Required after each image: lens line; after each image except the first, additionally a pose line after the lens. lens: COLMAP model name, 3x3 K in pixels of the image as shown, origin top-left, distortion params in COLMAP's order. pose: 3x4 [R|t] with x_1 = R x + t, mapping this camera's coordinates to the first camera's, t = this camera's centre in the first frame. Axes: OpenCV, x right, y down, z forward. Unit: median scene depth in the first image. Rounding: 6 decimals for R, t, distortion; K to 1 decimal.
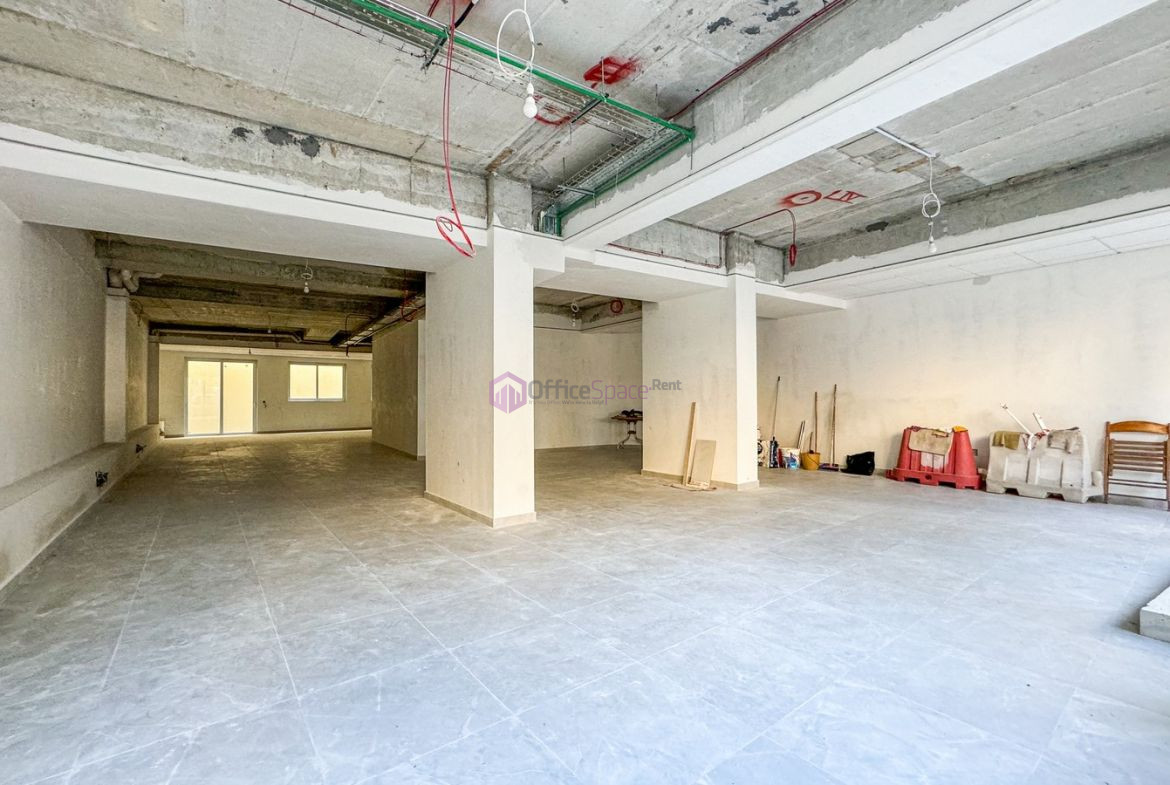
lens RADIAL K [[509.9, 0, 578.1], [0, 509.9, 389.5], [0, 0, 1]] dist [-0.032226, 0.017595]
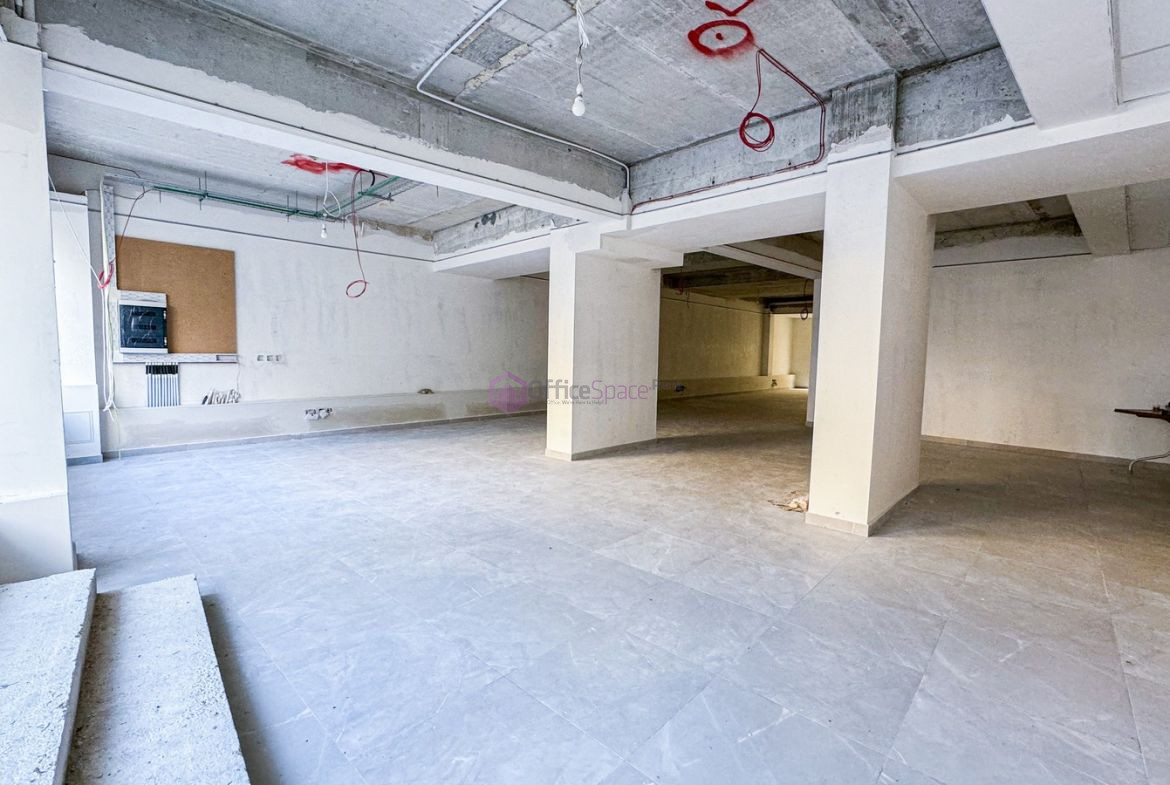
lens RADIAL K [[509.9, 0, 578.1], [0, 509.9, 389.5], [0, 0, 1]] dist [-0.032226, 0.017595]
pose [[0.172862, 0.085652, -0.981215, 1.410007], [-0.004155, 0.996266, 0.086234, -0.028964], [0.984937, -0.010830, 0.172572, 1.006164]]
